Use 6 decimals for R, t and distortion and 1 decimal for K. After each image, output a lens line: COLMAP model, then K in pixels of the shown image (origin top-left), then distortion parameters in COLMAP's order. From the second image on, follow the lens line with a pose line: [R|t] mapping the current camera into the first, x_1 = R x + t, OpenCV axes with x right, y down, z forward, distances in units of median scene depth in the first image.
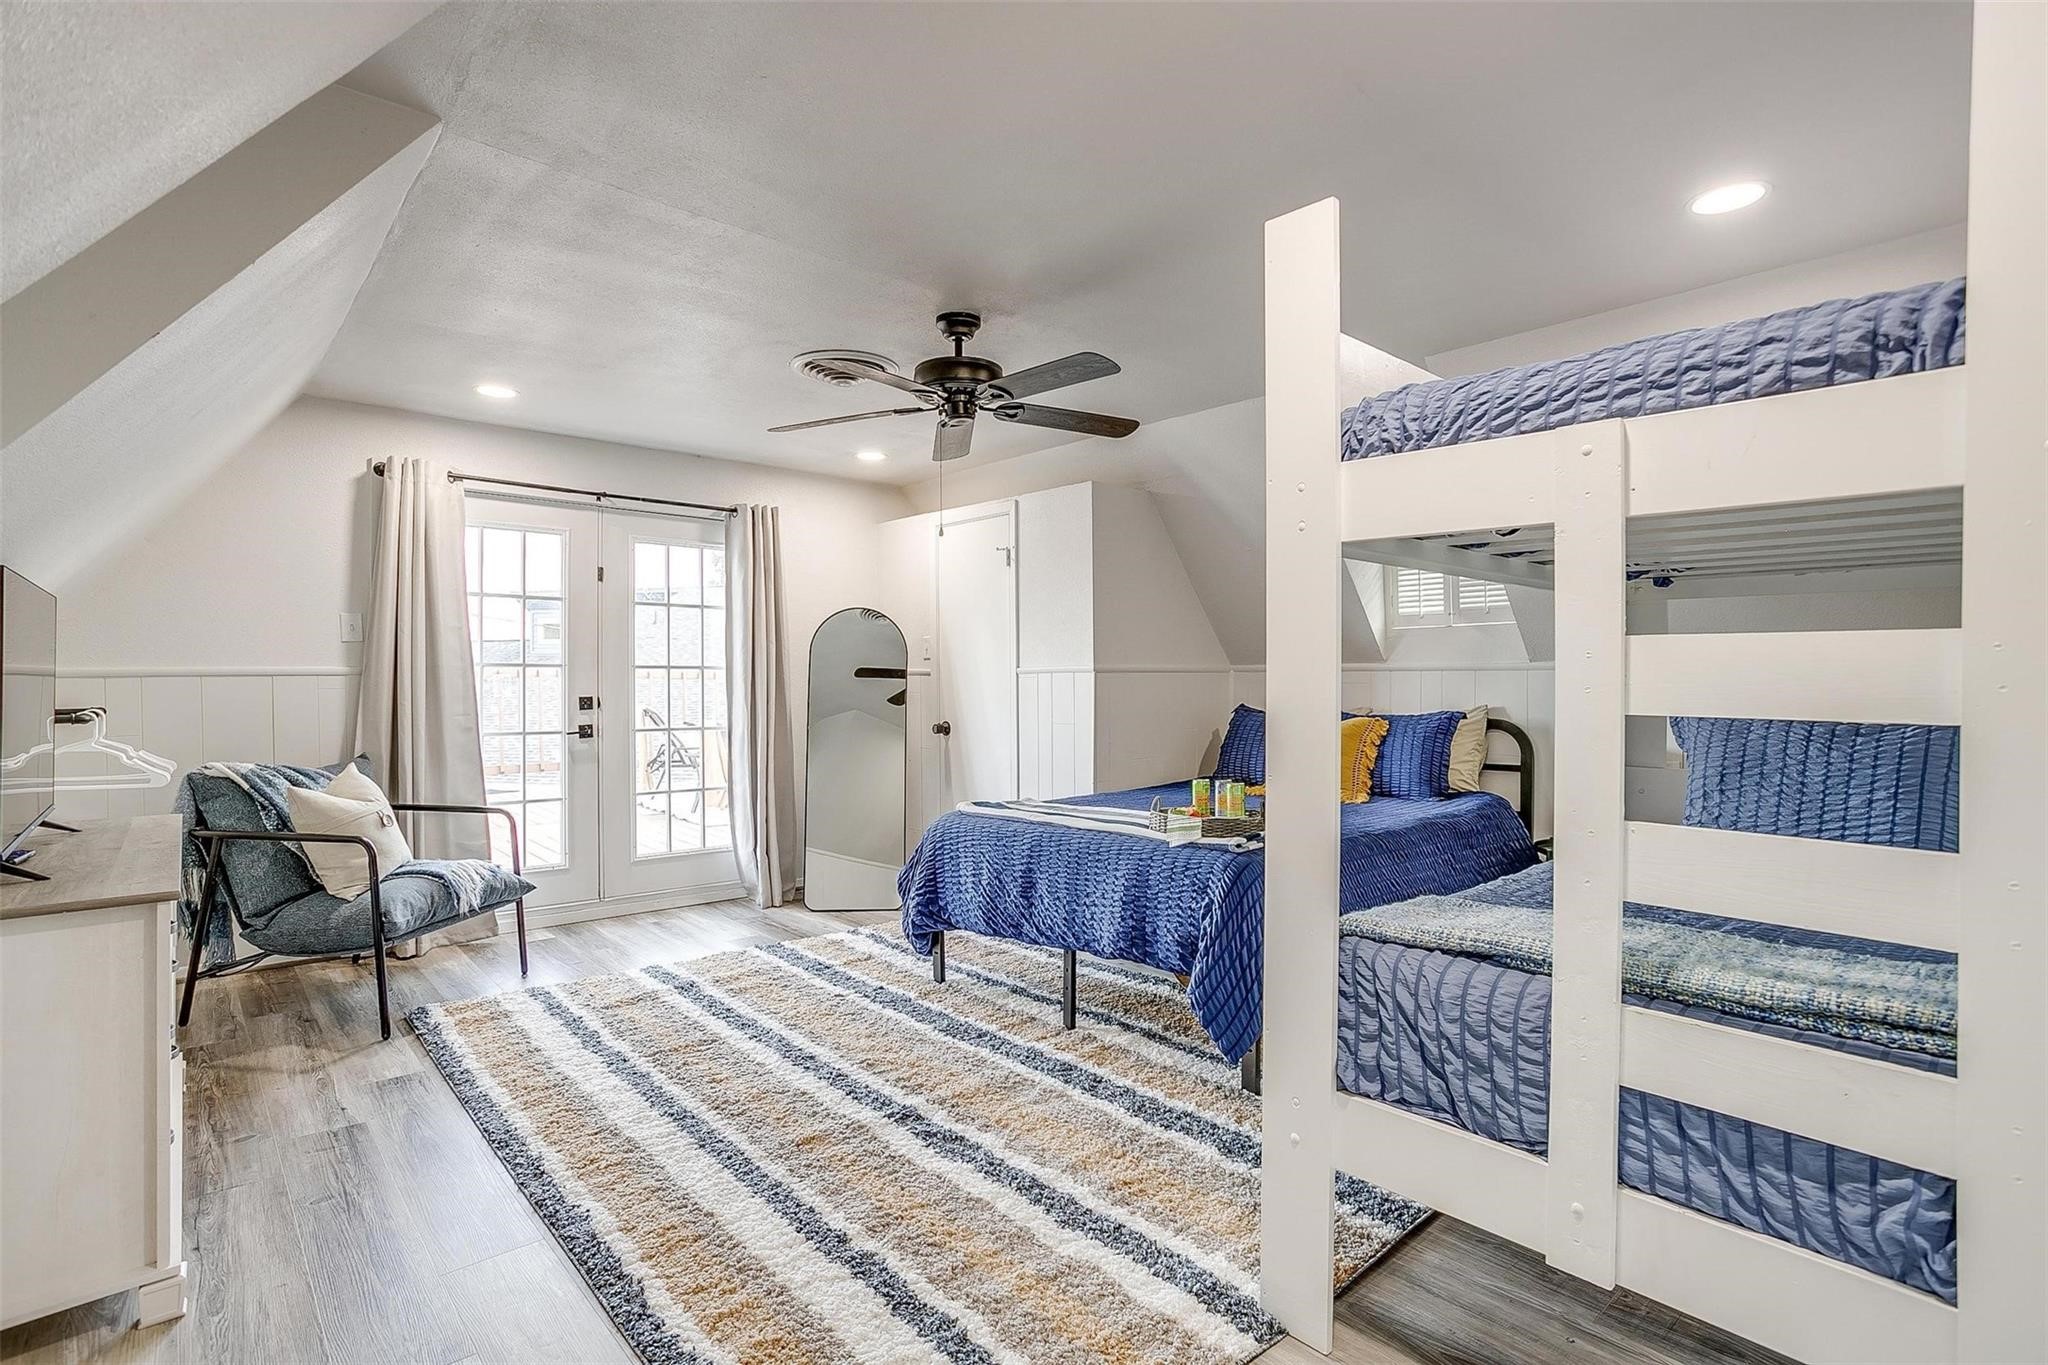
lens RADIAL K [[996.8, 0, 1021.2], [0, 996.8, 682.1], [0, 0, 1]] dist [-0.068426, 0.037634]
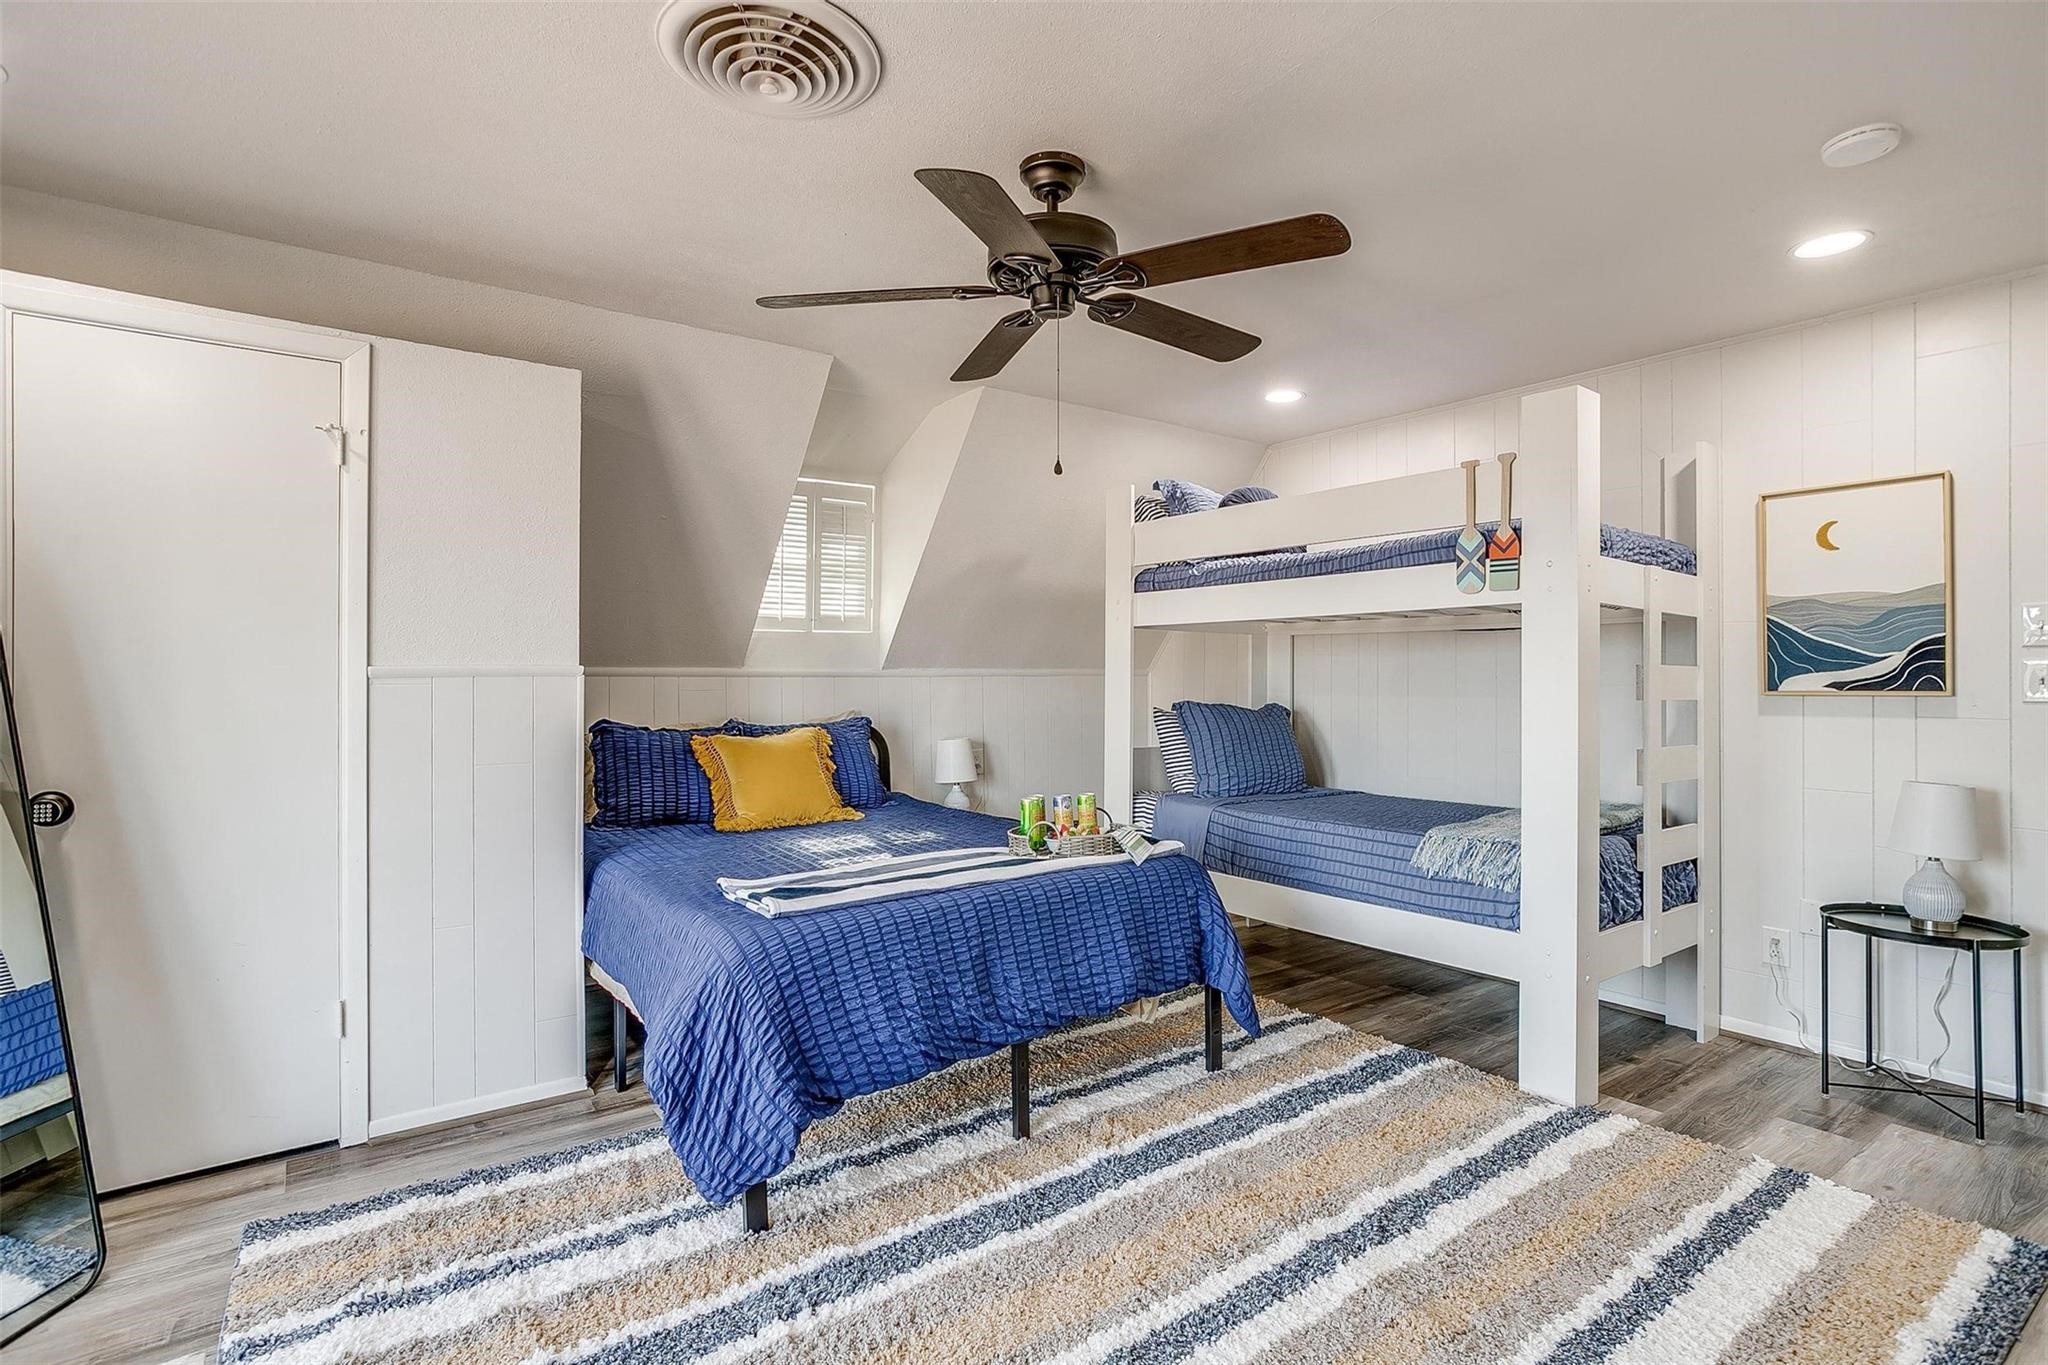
lens RADIAL K [[996.8, 0, 1021.2], [0, 996.8, 682.1], [0, 0, 1]] dist [-0.068426, 0.037634]
pose [[0.096422, 0.000903, 0.995340, -0.848214], [0.007199, 0.999973, -0.001604, -0.005103], [-0.995315, 0.007320, 0.096413, 1.097453]]
